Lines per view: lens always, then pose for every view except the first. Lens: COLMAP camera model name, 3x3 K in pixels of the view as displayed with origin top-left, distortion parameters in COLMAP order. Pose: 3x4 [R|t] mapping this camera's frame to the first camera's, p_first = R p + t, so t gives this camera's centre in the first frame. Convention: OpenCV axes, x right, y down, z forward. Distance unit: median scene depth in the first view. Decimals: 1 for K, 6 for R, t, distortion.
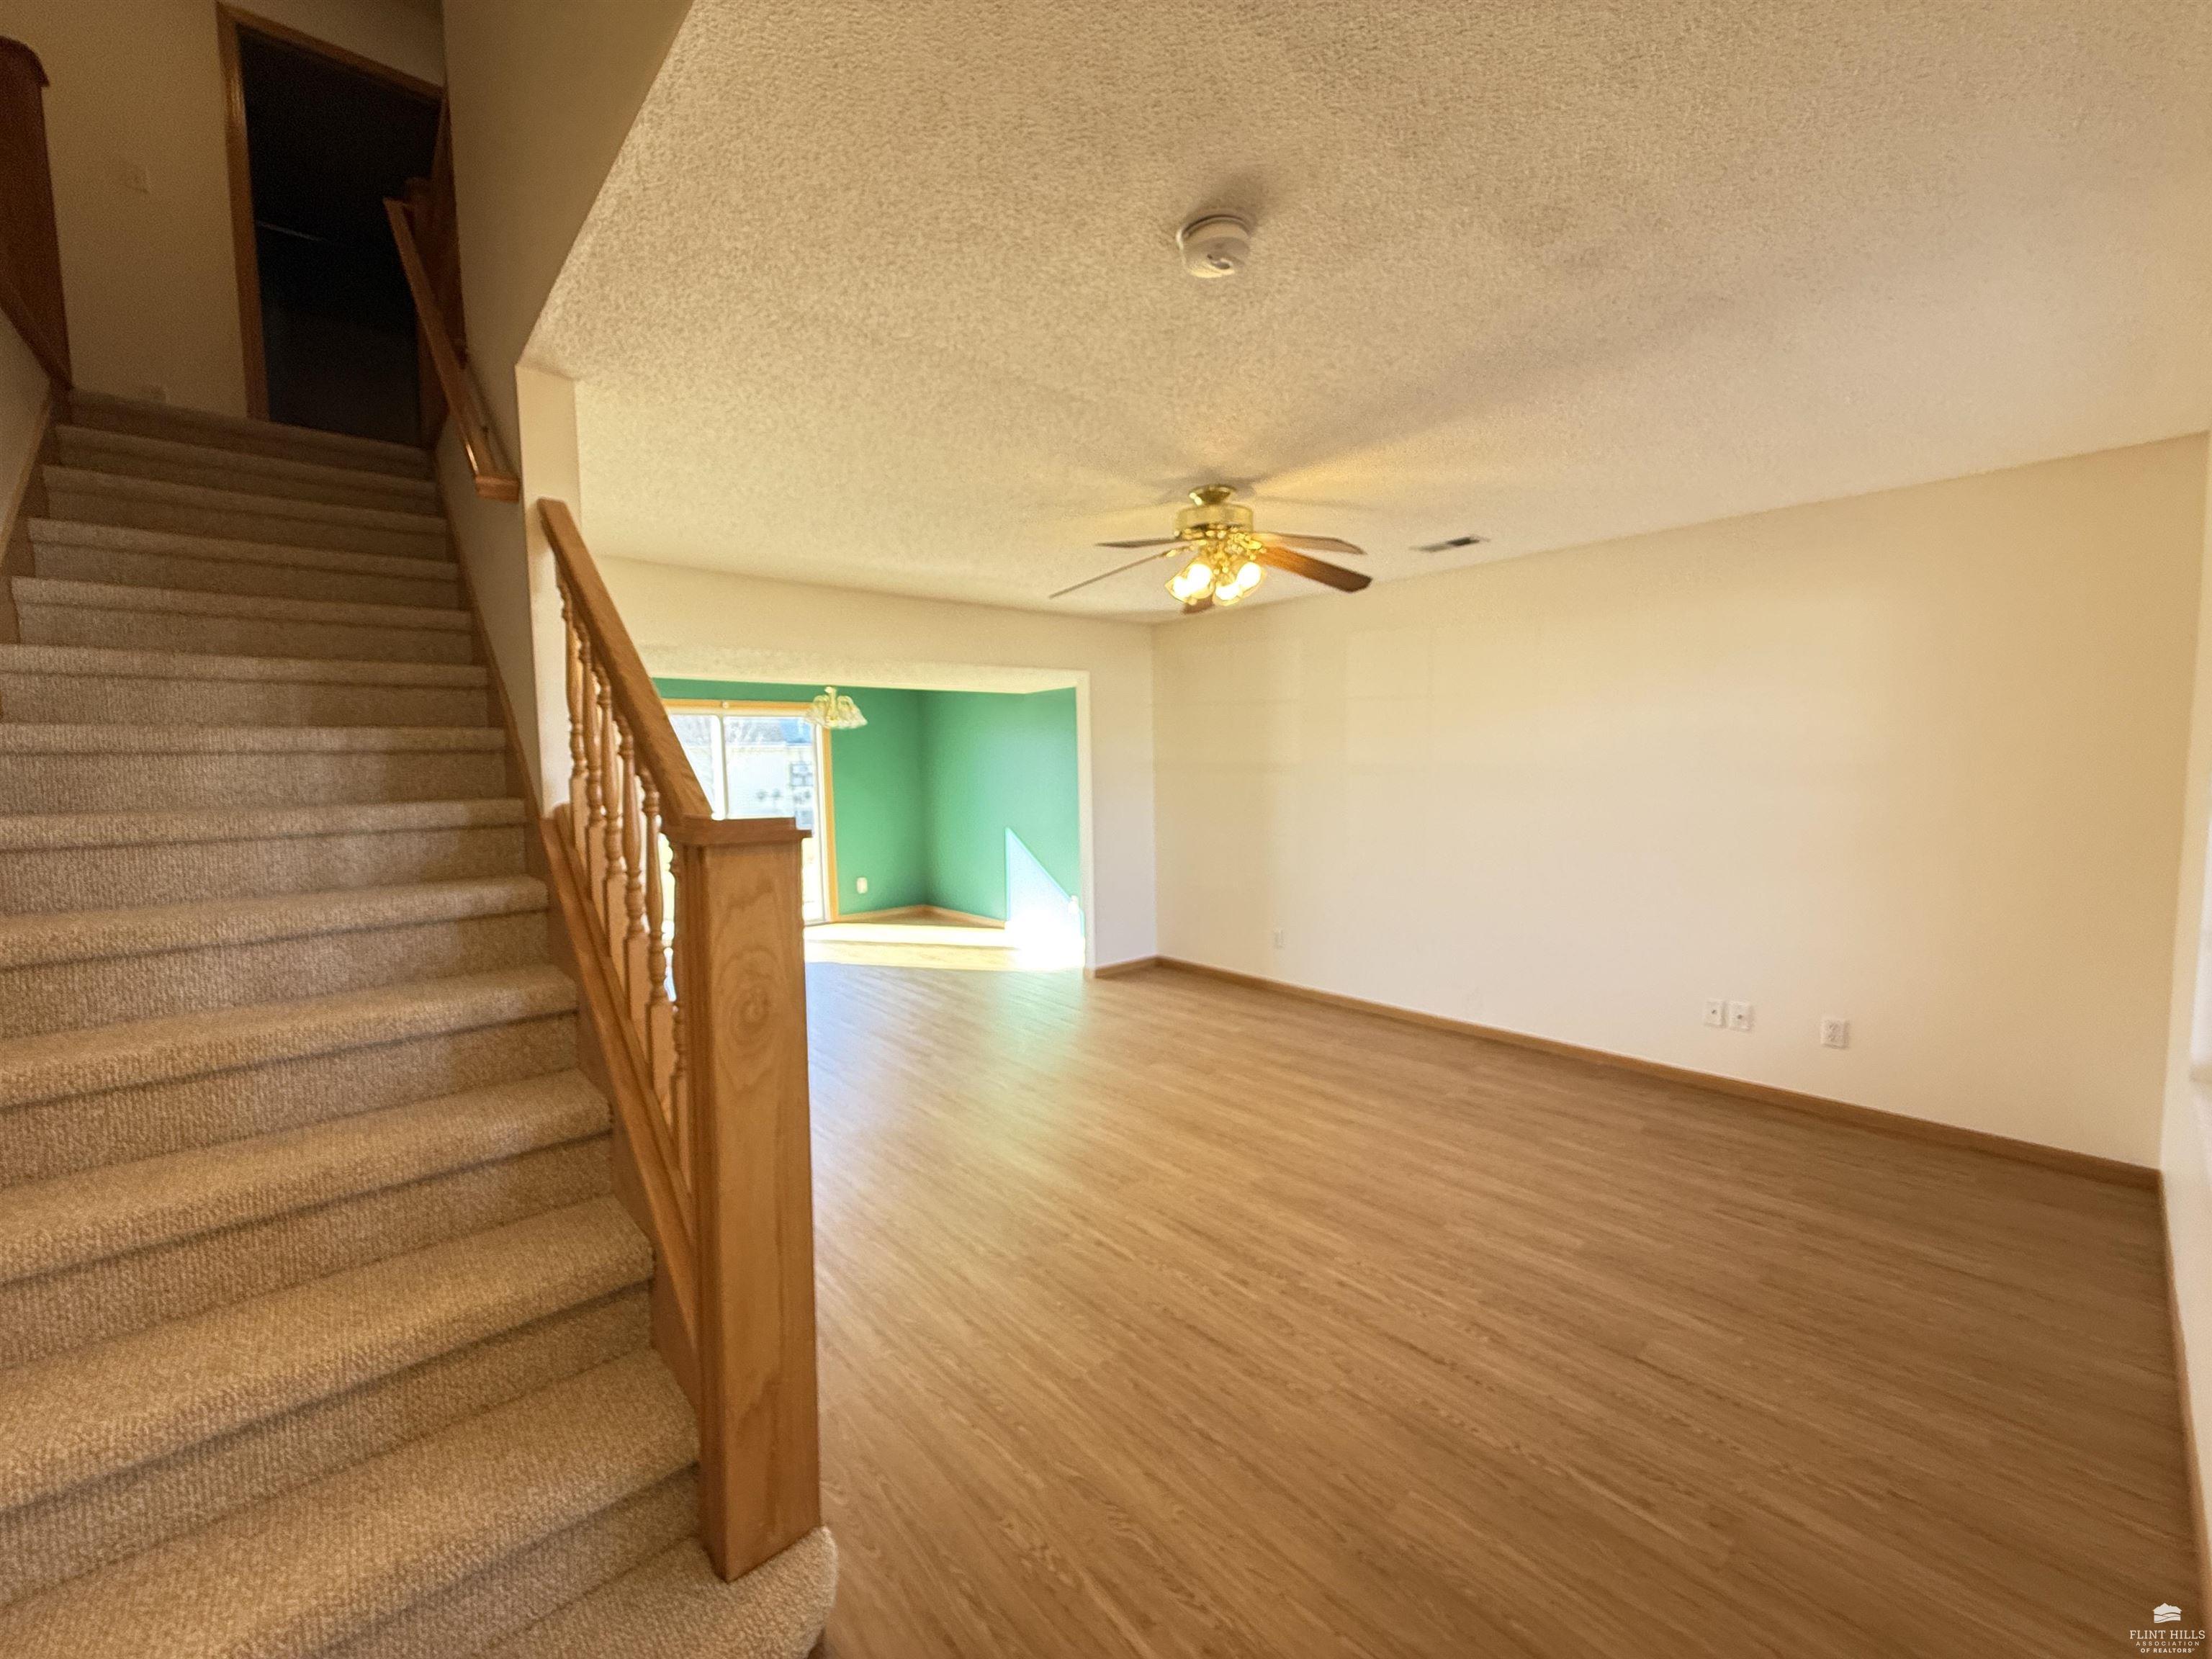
lens RADIAL K [[881.8, 0, 1099.4], [0, 881.8, 826.2], [0, 0, 1]] dist [-0.000712, -0.000178]
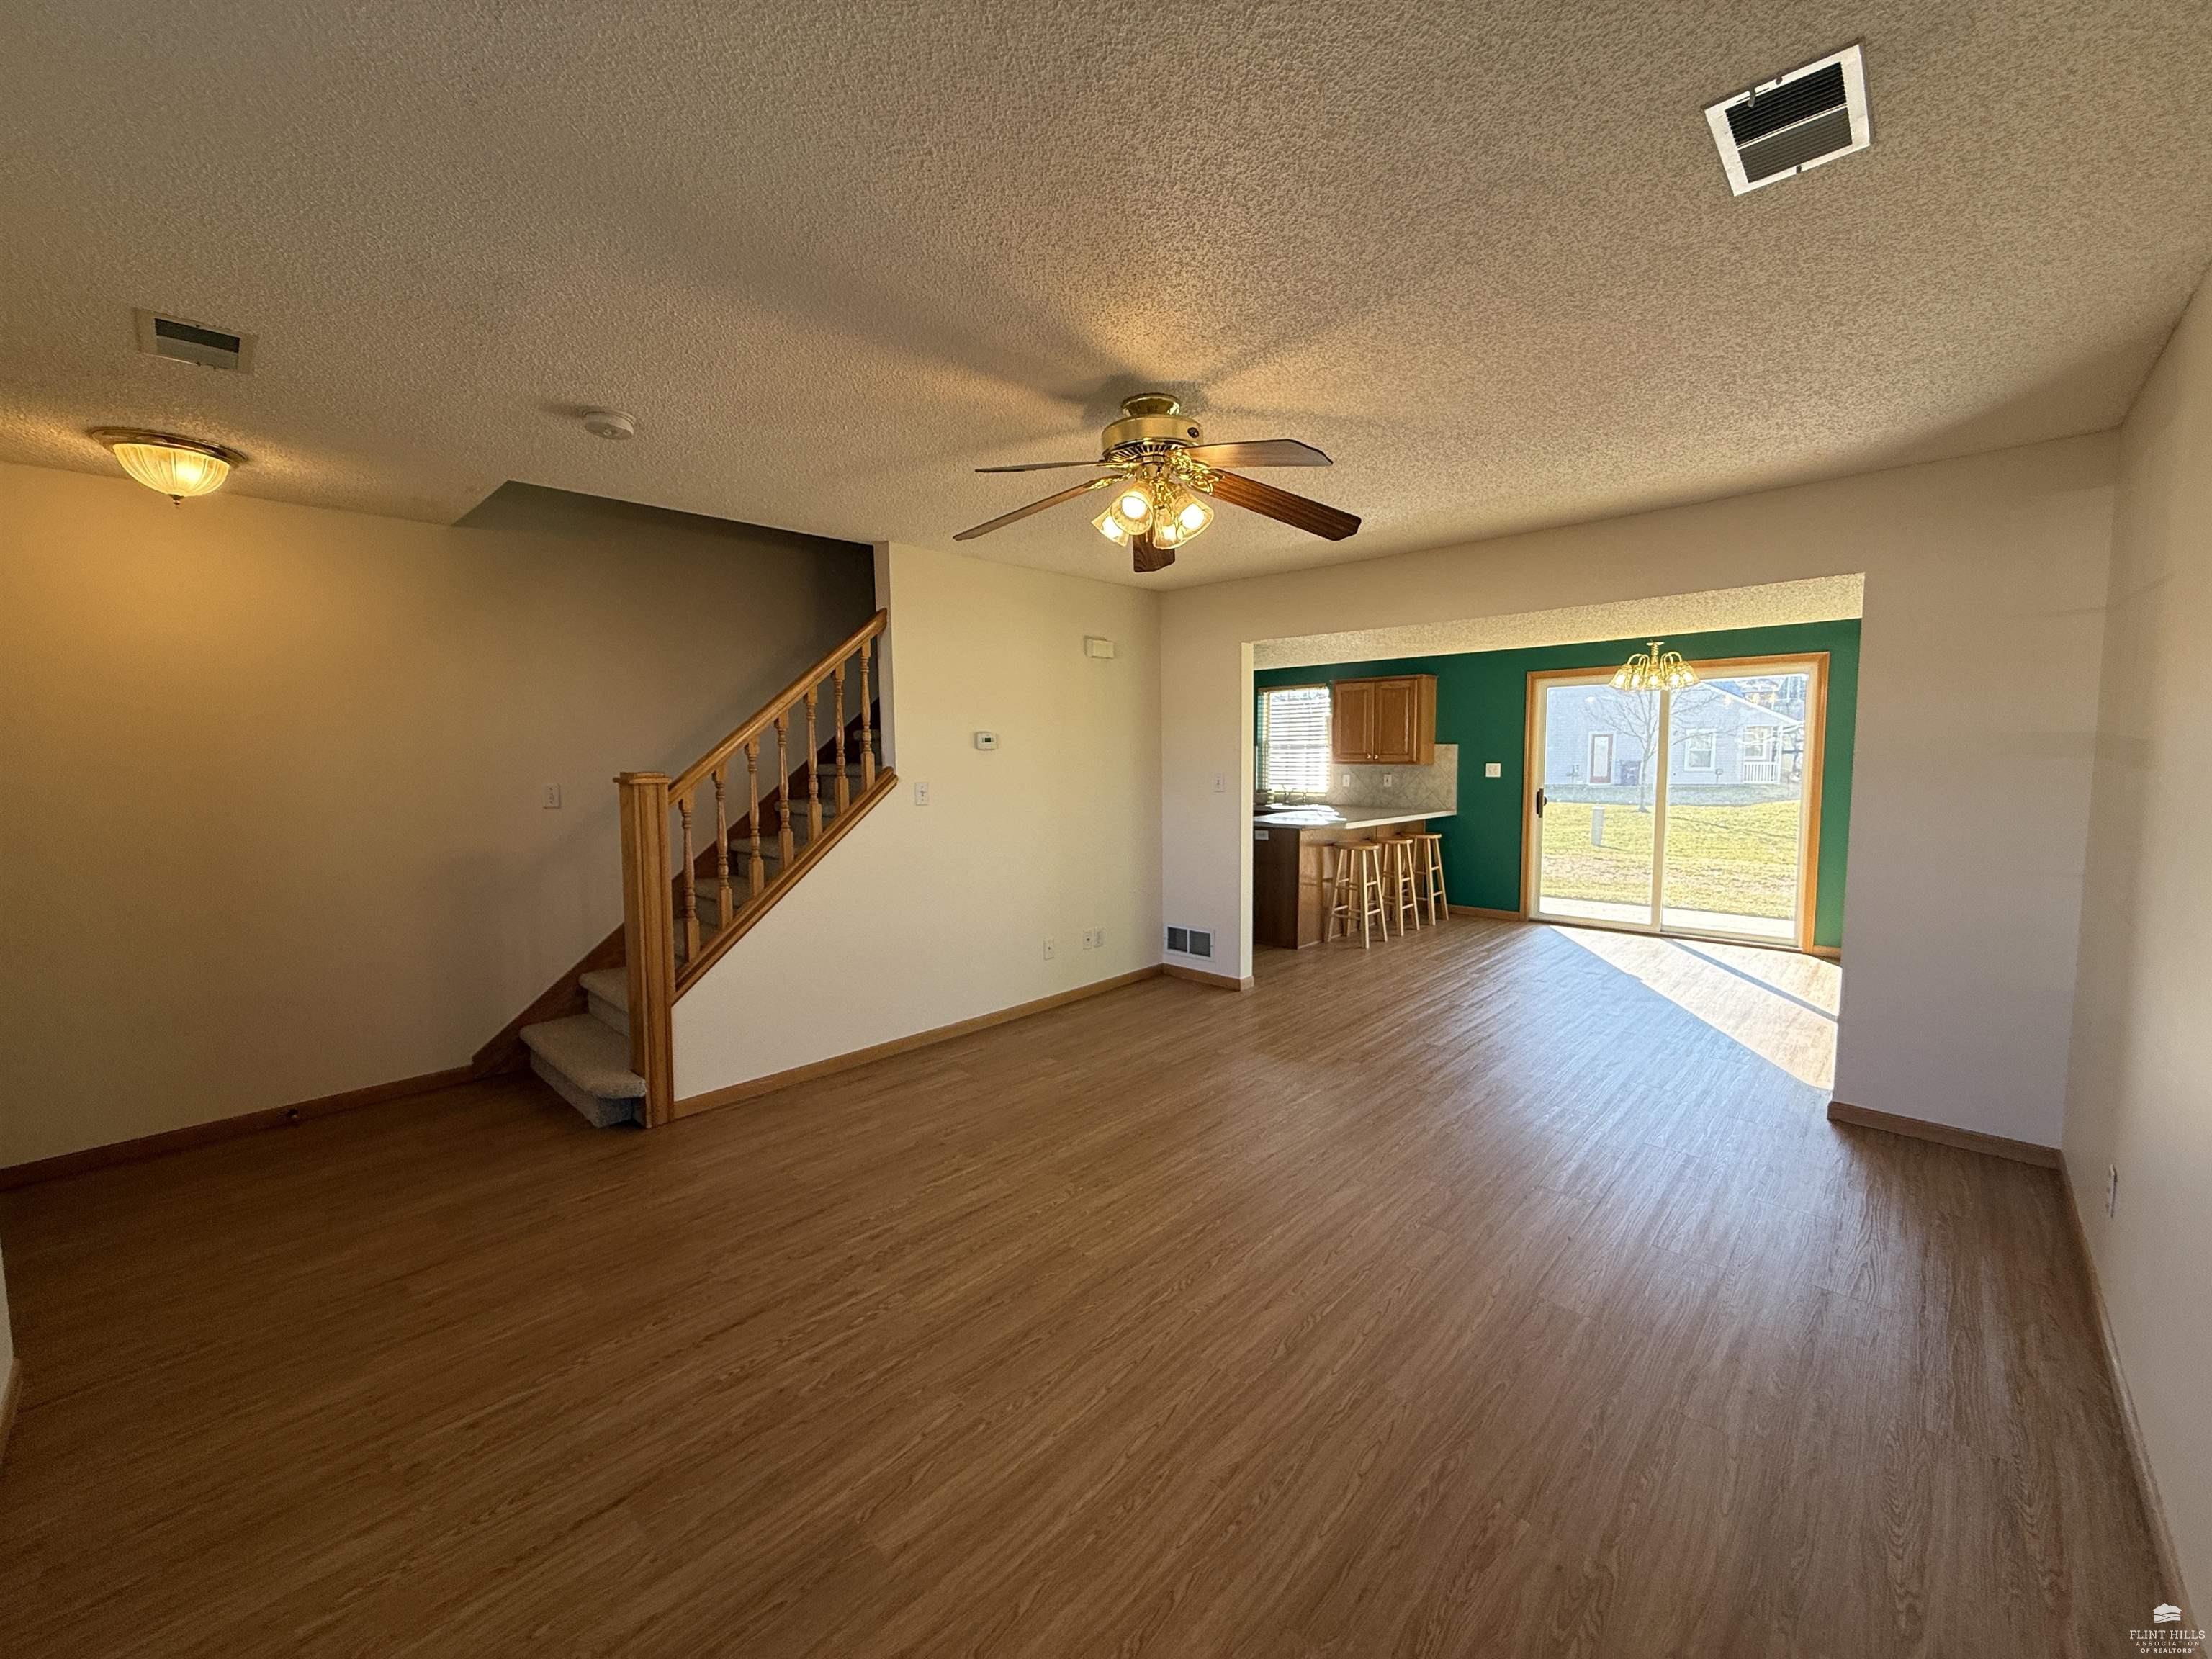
lens RADIAL K [[881.8, 0, 1108.4], [0, 881.8, 820.9], [0, 0, 1]] dist [-0.000712, -0.000178]
pose [[0.096793, 0.100066, -0.990262, 1.167554], [-0.062576, 0.993577, 0.094285, -0.100826], [0.993335, 0.052840, 0.102433, 1.112912]]
